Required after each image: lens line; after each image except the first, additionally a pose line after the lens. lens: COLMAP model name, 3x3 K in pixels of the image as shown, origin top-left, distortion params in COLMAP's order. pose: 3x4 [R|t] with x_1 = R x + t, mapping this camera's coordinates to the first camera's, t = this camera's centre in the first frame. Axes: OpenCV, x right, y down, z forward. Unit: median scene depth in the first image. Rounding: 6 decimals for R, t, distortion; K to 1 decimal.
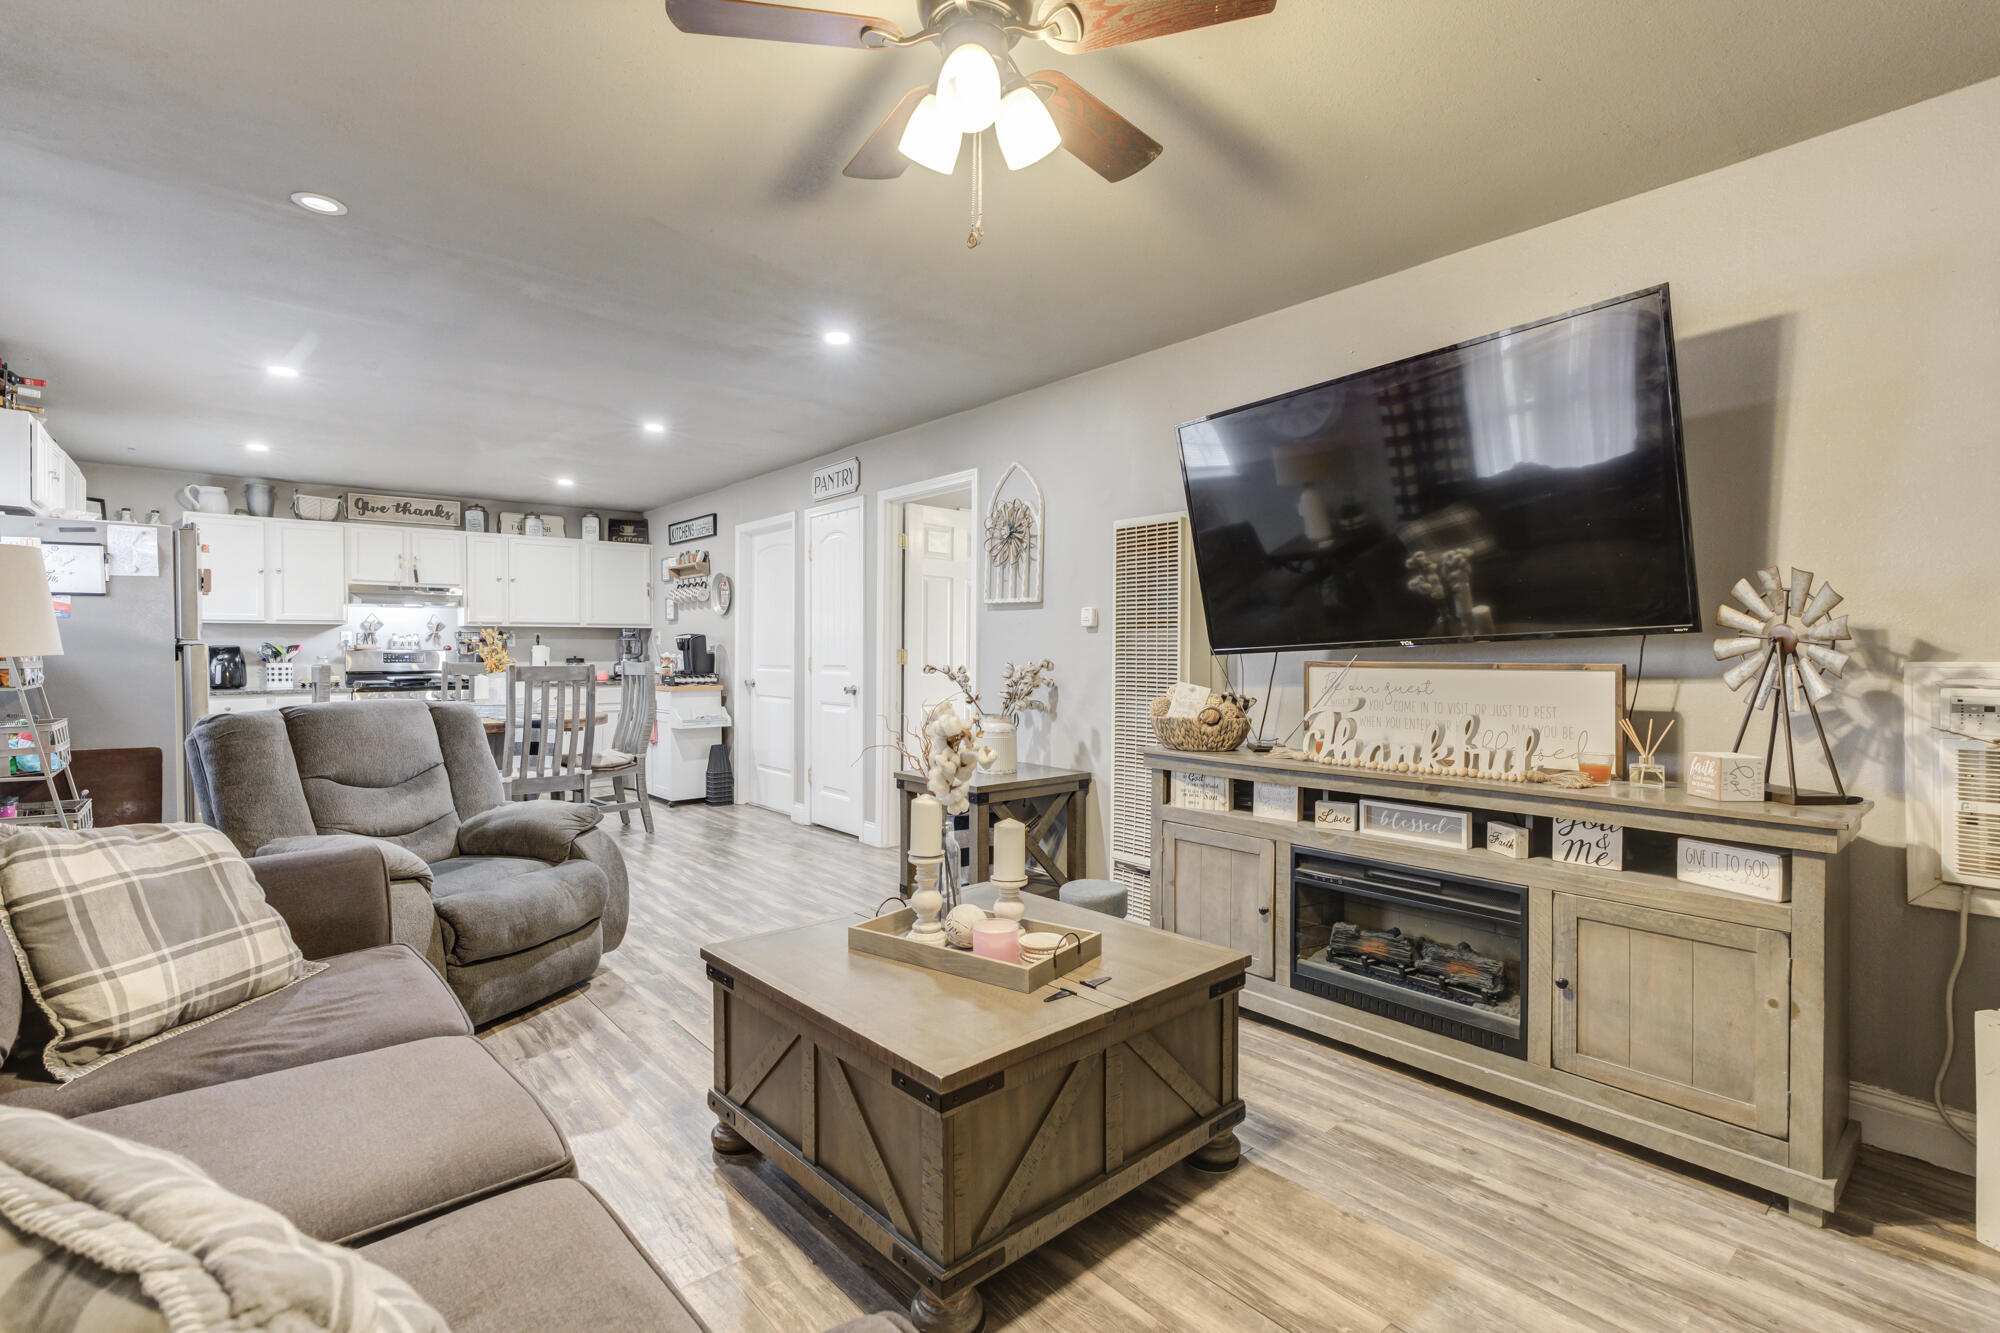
lens RADIAL K [[897.8, 0, 953.0], [0, 897.8, 656.5], [0, 0, 1]] dist [-0.000661, 0.019224]
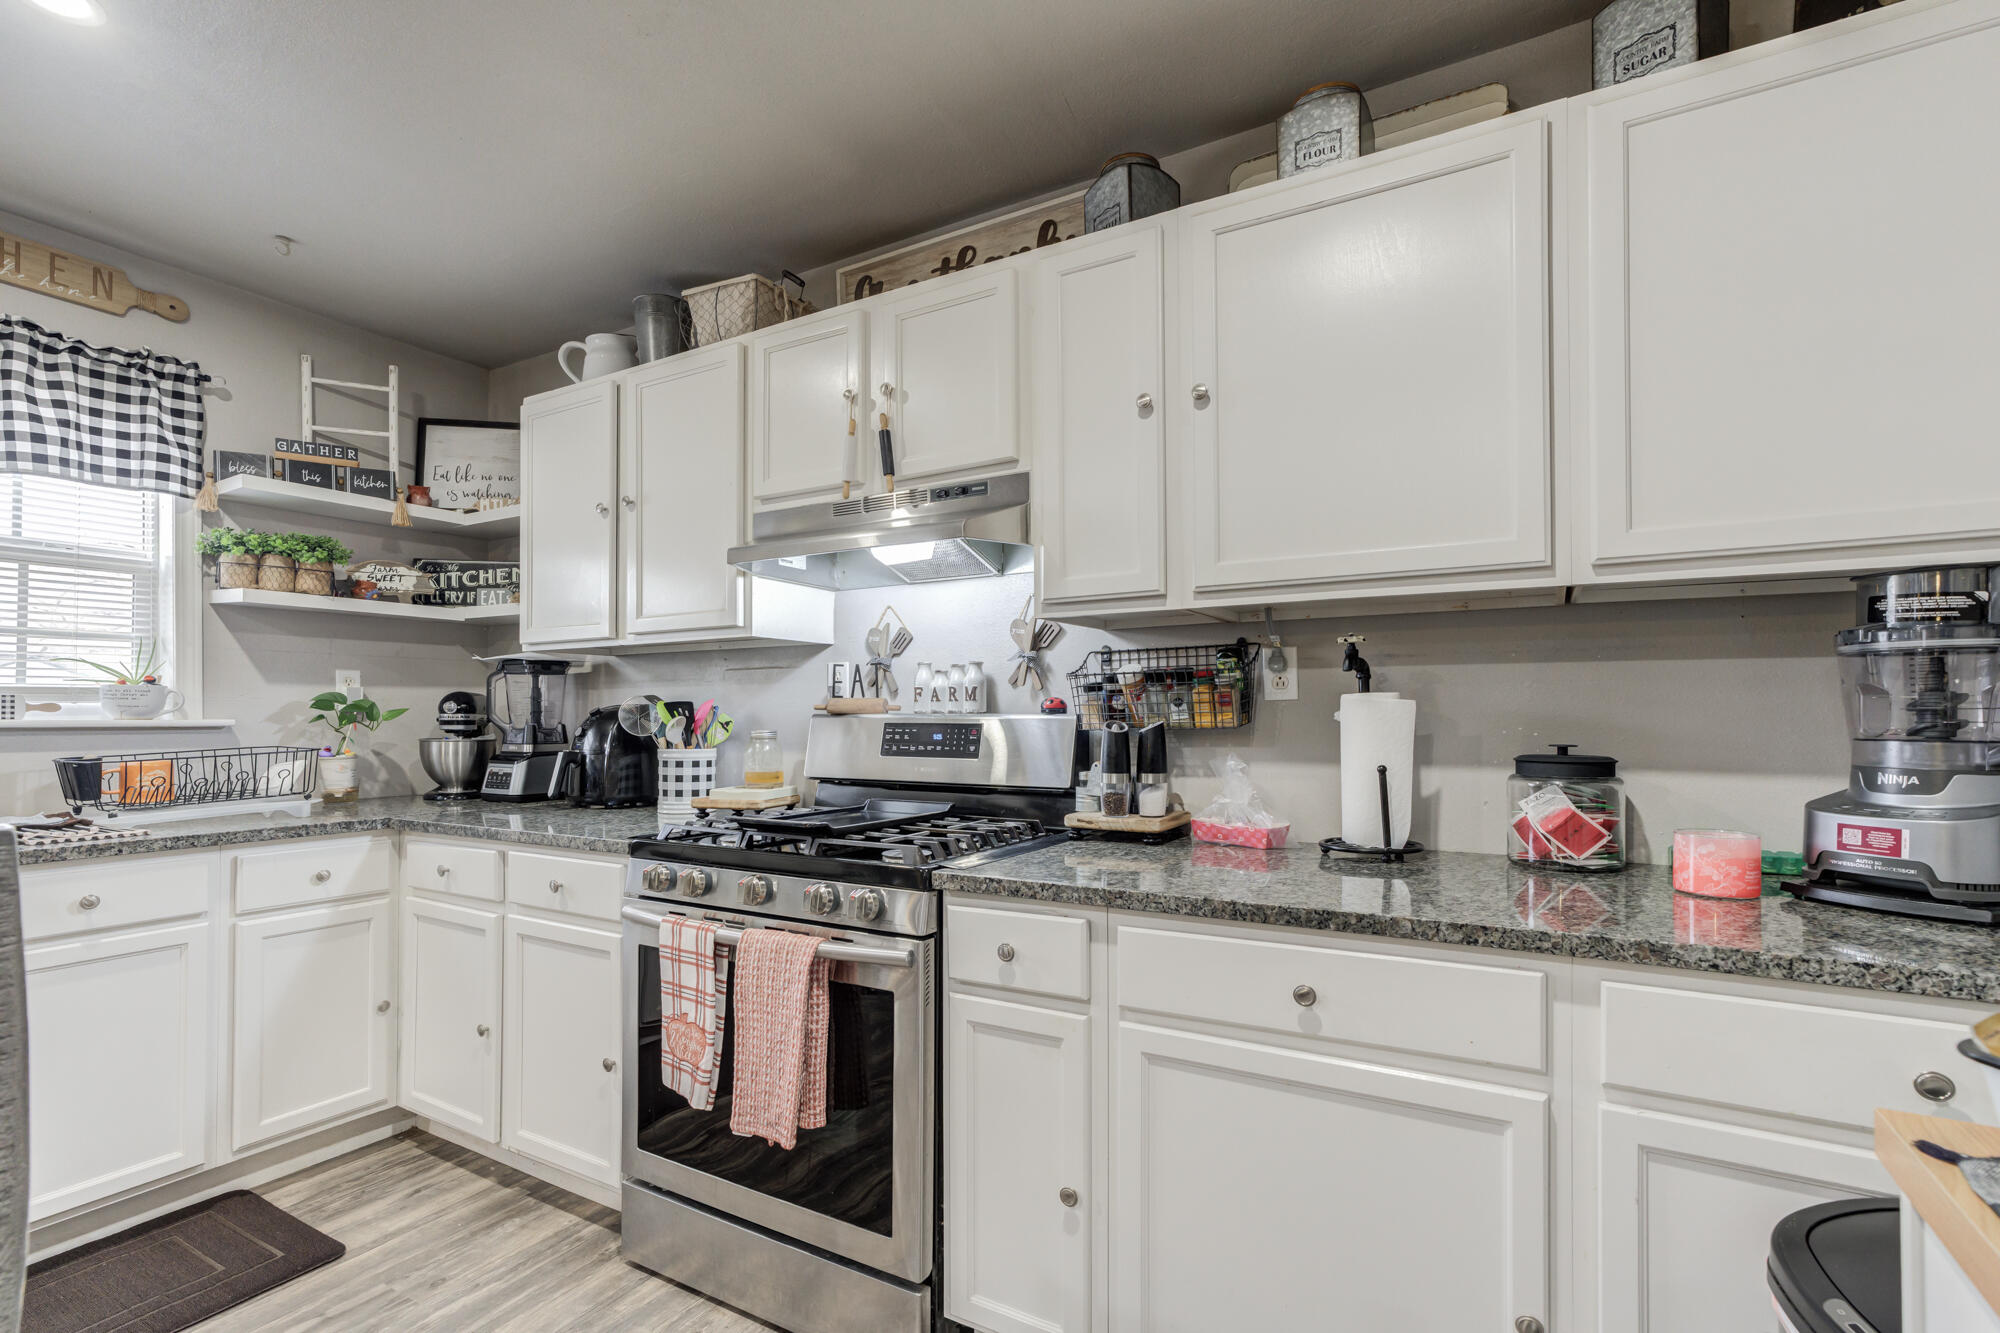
lens RADIAL K [[926.3, 0, 988.1], [0, 926.3, 709.5], [0, 0, 1]] dist [-0.000465, 0.011123]
pose [[0.347353, -0.003477, -0.937728, -0.322488], [-0.002328, 0.999987, -0.004570, -0.007887], [0.937731, 0.003771, 0.347341, 0.956888]]
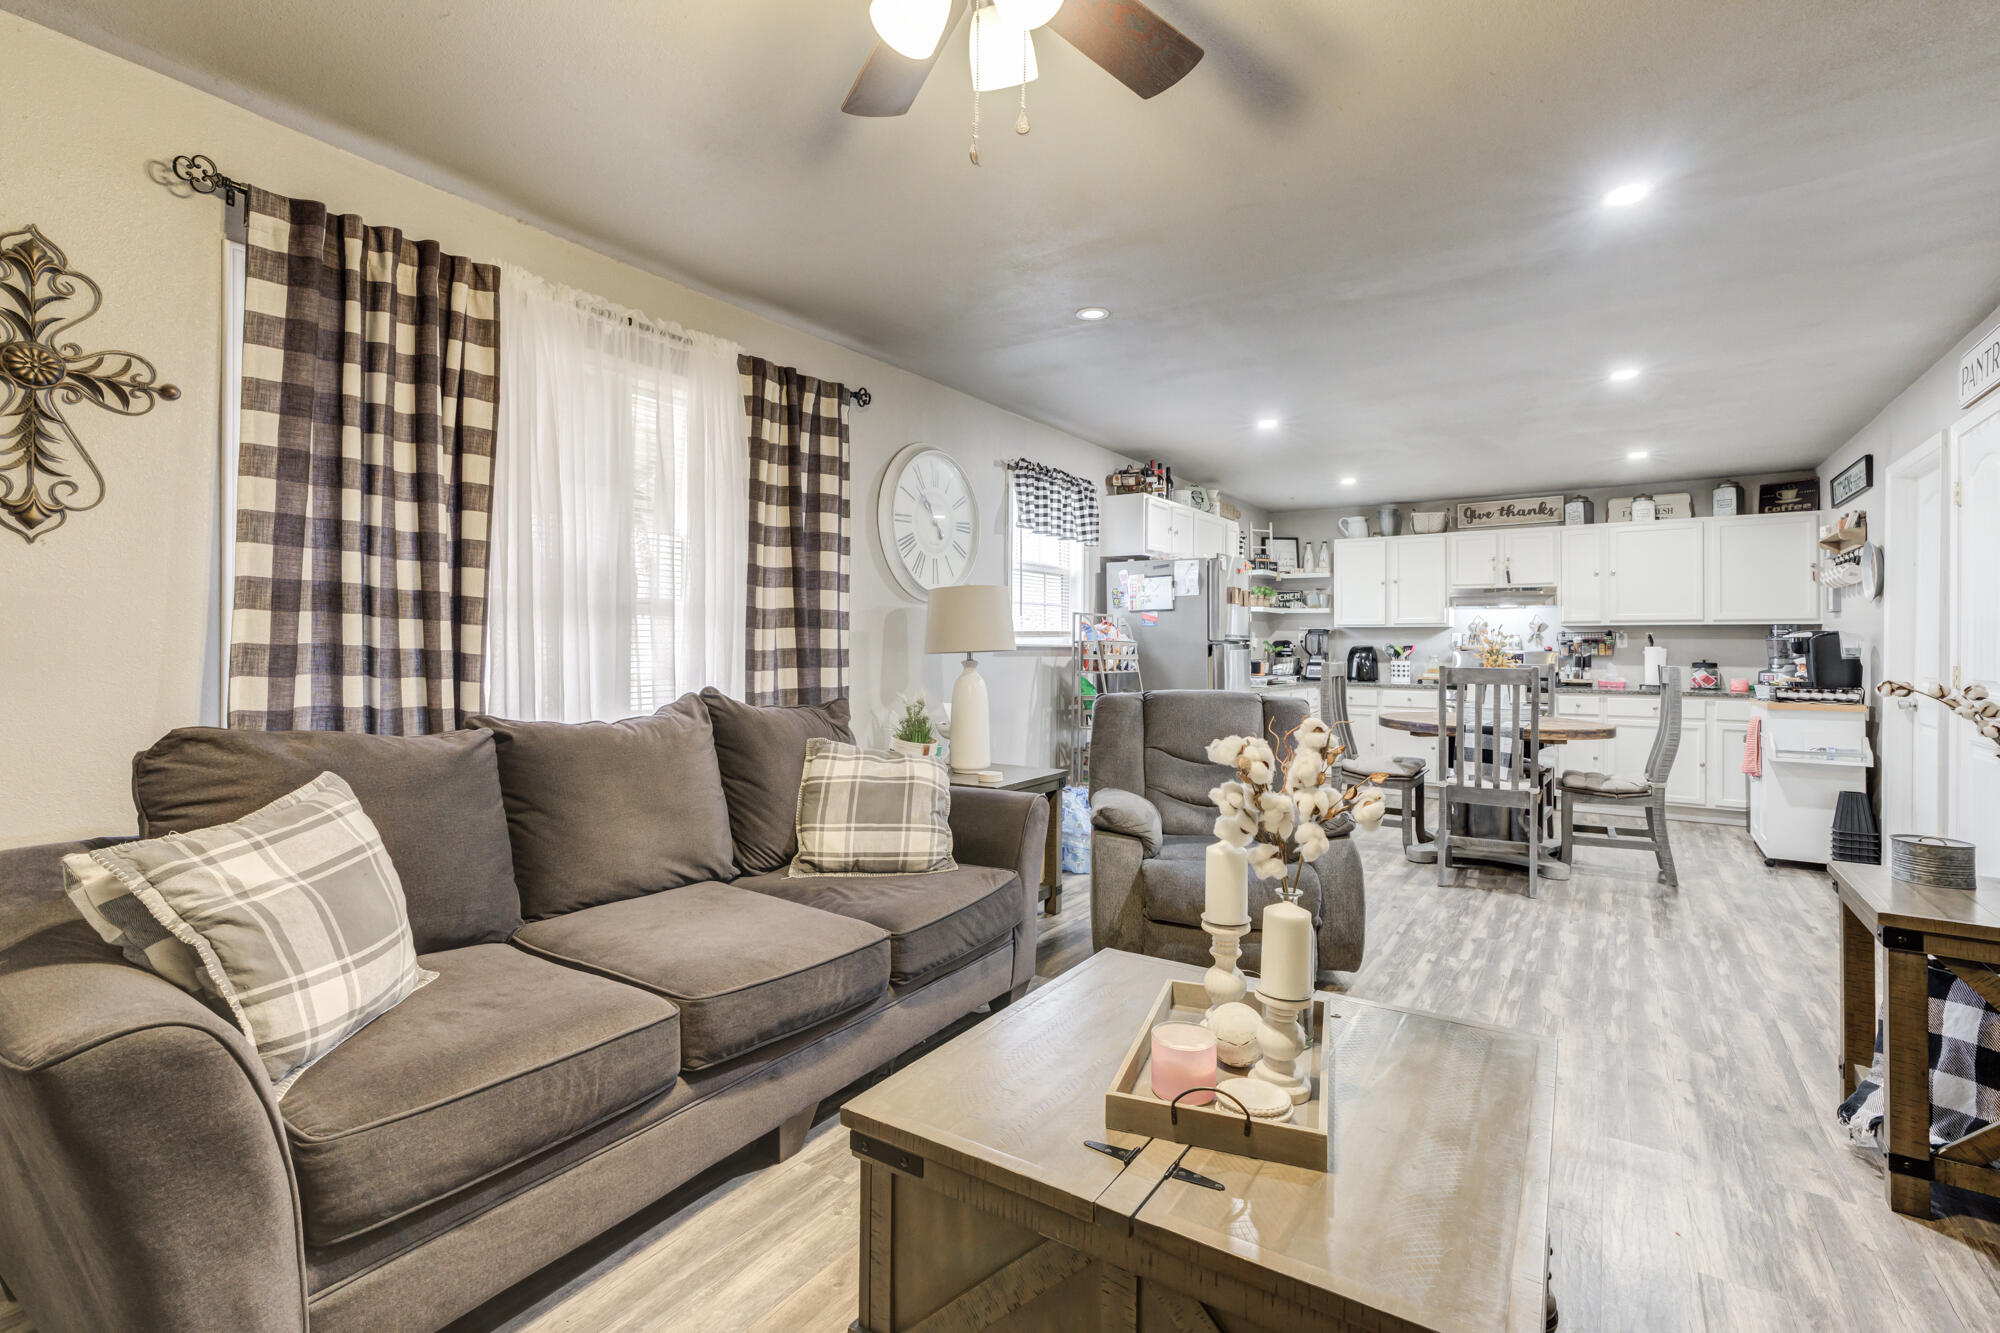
lens RADIAL K [[906.6, 0, 1044.9], [0, 906.6, 641.7], [0, 0, 1]] dist [0.002633, 0.000564]
pose [[0.319054, -0.001718, -0.947735, 0.204935], [-0.015037, 0.999863, -0.006874, -0.002441], [0.947617, 0.016444, 0.318984, 0.193362]]
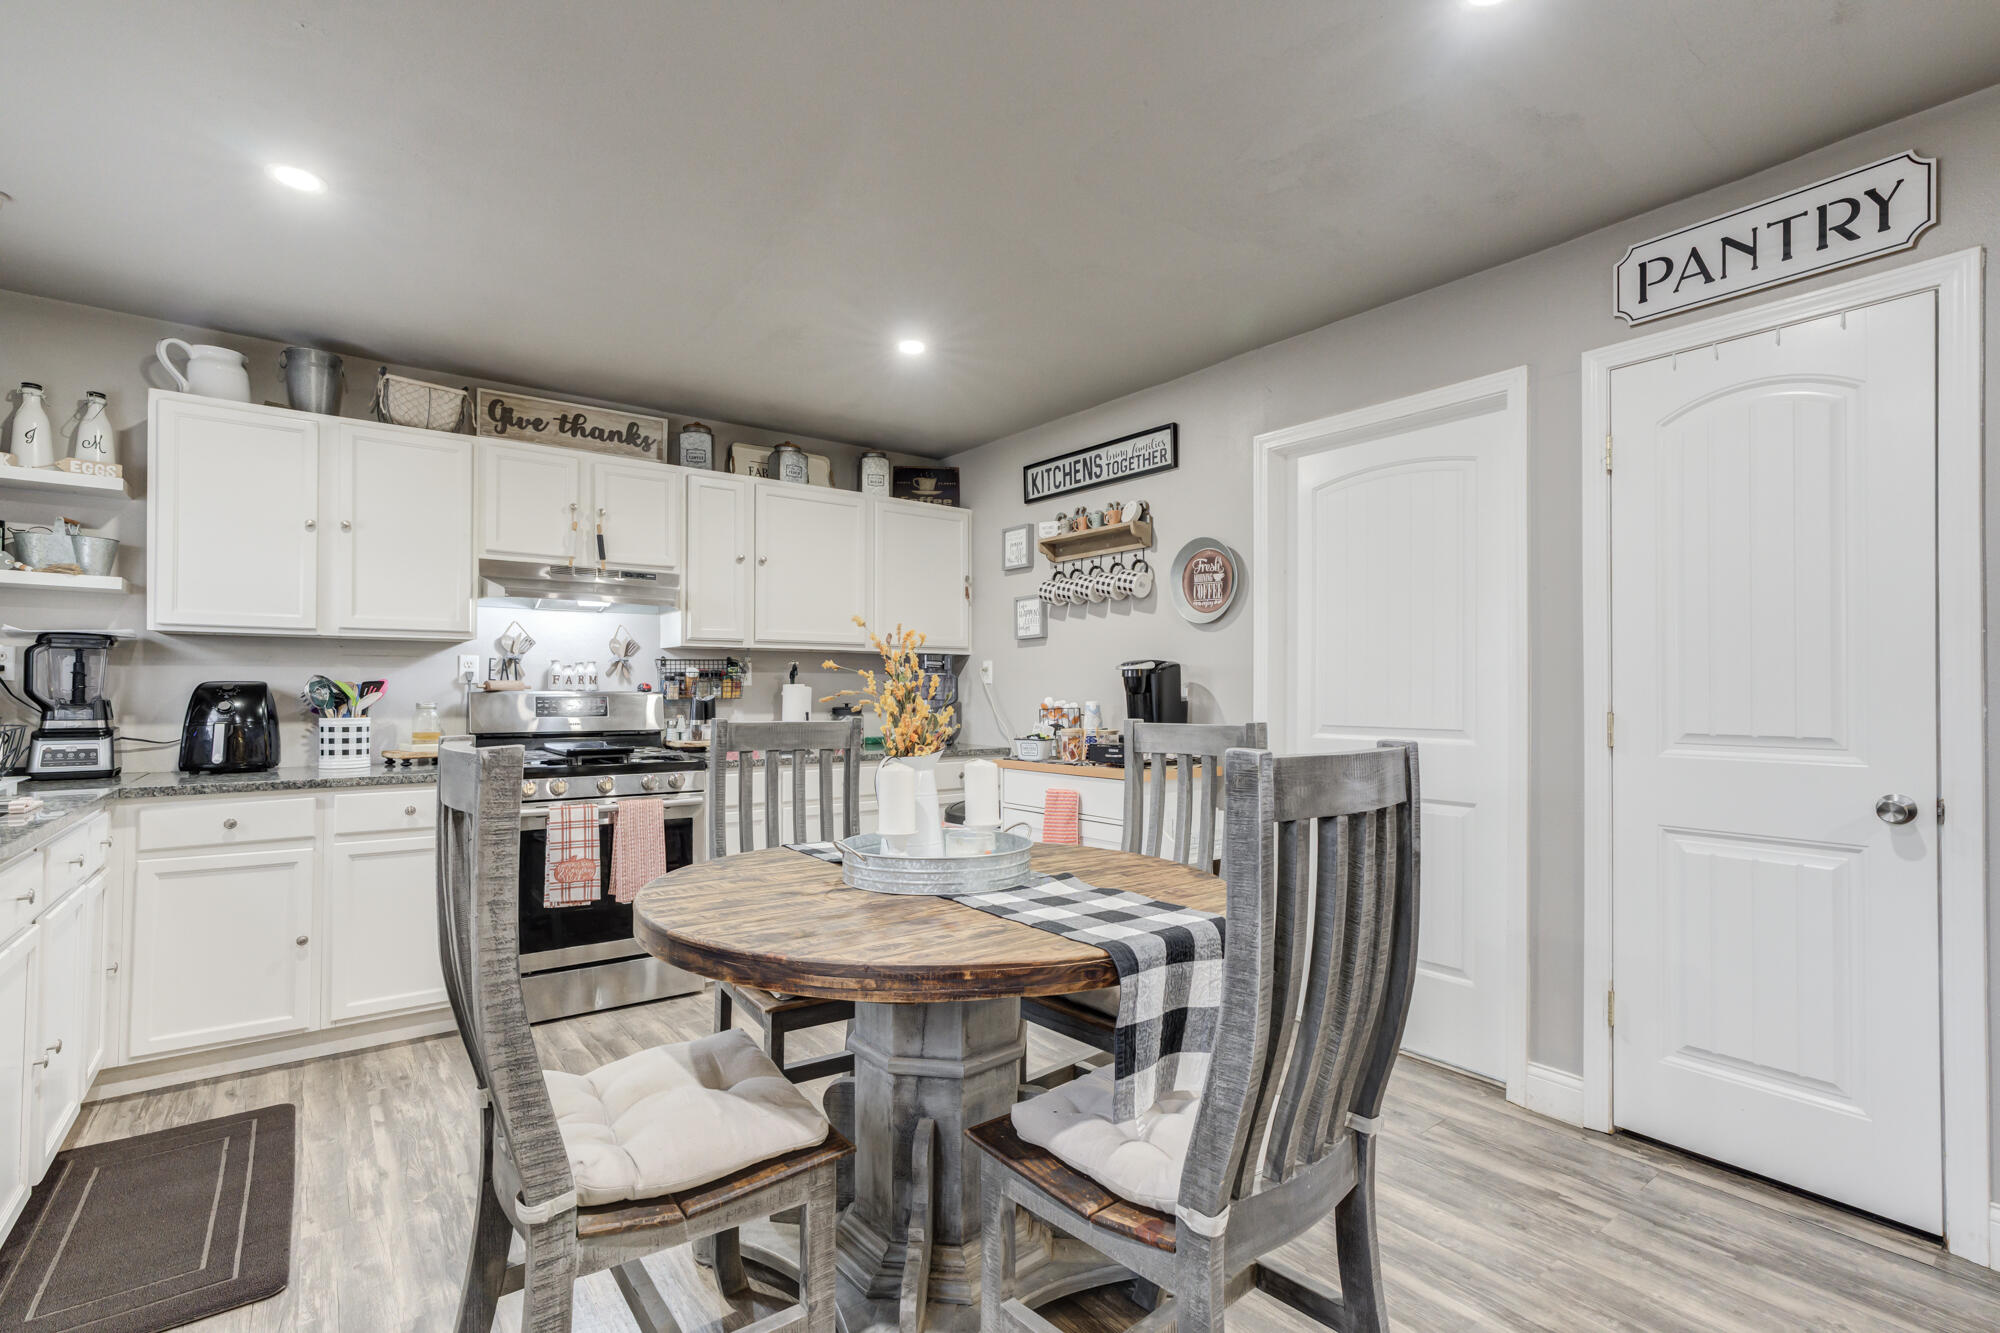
lens RADIAL K [[904.3, 0, 959.0], [0, 904.3, 681.8], [0, 0, 1]] dist [-0.002013, 0.011220]
pose [[0.998969, 0.002462, -0.045333, -0.381503], [-0.003282, 0.999832, -0.018026, -0.004282], [0.045281, 0.018157, 0.998809, 0.511394]]
